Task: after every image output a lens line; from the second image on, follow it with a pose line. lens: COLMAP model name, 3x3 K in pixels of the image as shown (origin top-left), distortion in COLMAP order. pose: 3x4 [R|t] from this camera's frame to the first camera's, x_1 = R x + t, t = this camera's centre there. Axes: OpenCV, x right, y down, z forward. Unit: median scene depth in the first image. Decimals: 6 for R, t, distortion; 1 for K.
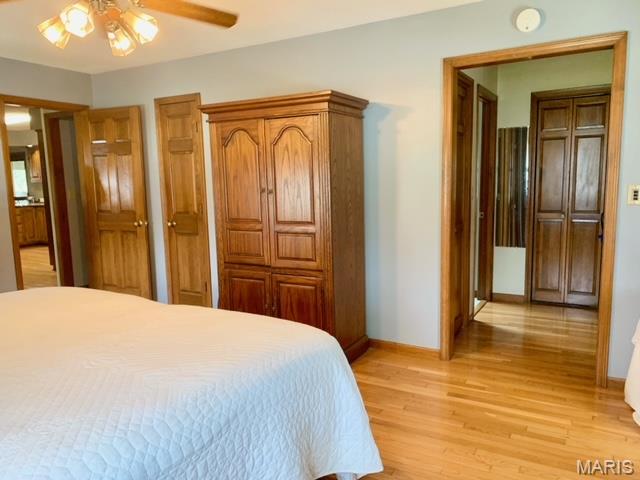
lens RADIAL K [[489.2, 0, 320.4], [0, 489.2, 241.1], [0, 0, 1]] dist [0.056347, -0.062457]
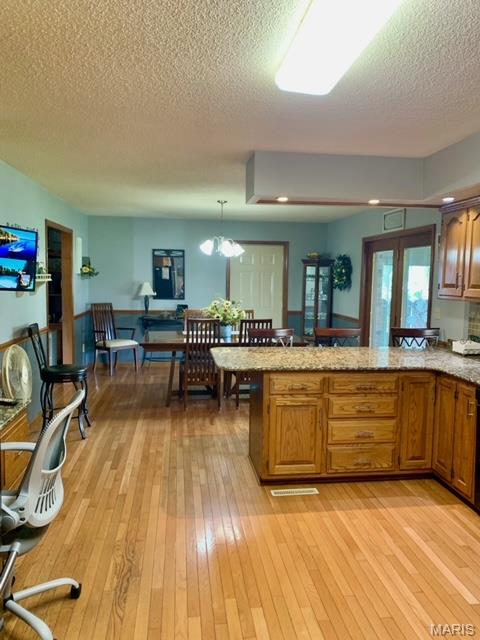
lens RADIAL K [[489.2, 0, 239.2], [0, 489.2, 321.3], [0, 0, 1]] dist [0.056347, -0.062457]
pose [[0.601864, 0.099669, -0.792354, -0.376649], [-0.127747, 0.991421, 0.027674, -0.092860], [0.788315, 0.084565, 0.609433, 0.655260]]
